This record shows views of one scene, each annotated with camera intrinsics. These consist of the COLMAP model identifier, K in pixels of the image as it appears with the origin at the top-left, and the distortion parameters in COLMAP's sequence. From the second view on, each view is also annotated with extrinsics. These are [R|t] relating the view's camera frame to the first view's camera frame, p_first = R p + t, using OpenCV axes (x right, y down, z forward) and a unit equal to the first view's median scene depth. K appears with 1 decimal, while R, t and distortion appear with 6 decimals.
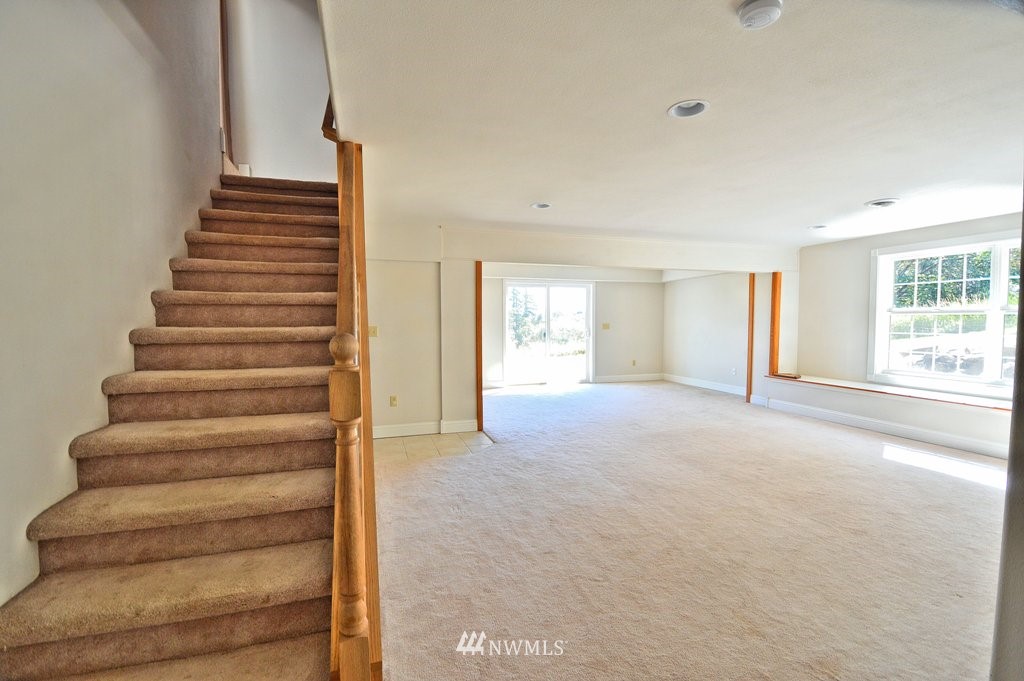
lens RADIAL K [[458.3, 0, 510.1], [0, 458.3, 340.4], [0, 0, 1]] dist [0.000476, -0.000066]
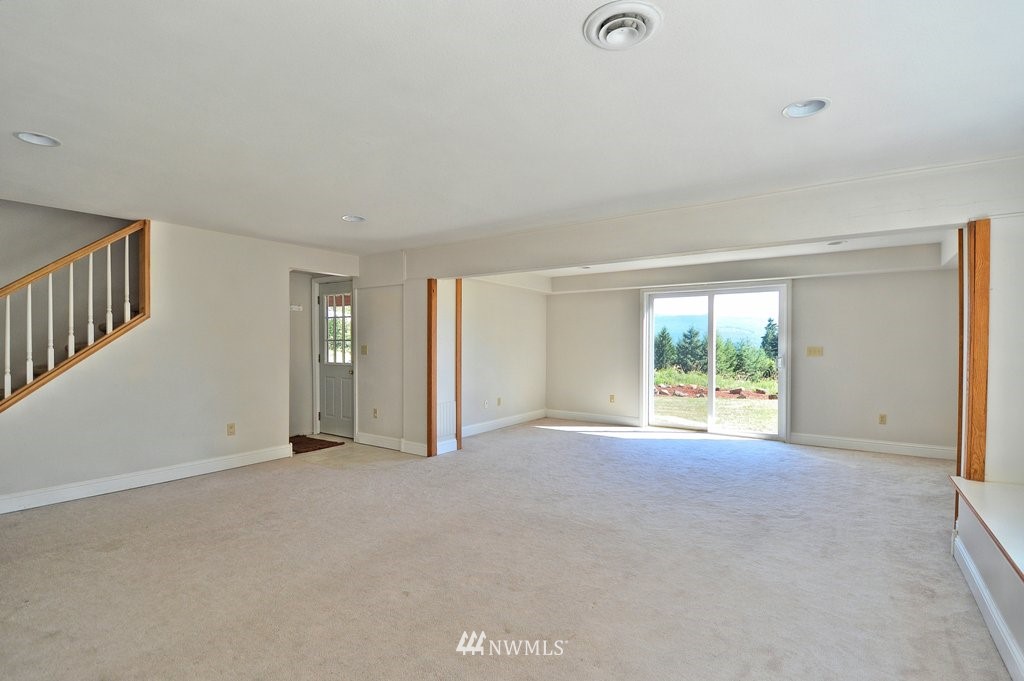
lens RADIAL K [[458.3, 0, 510.9], [0, 458.3, 344.5], [0, 0, 1]] dist [0.000476, -0.000066]
pose [[0.579365, 0.004950, -0.815053, 0.477290], [-0.035869, 0.999168, -0.019429, -0.013646], [0.814279, 0.040492, 0.579060, 0.343614]]
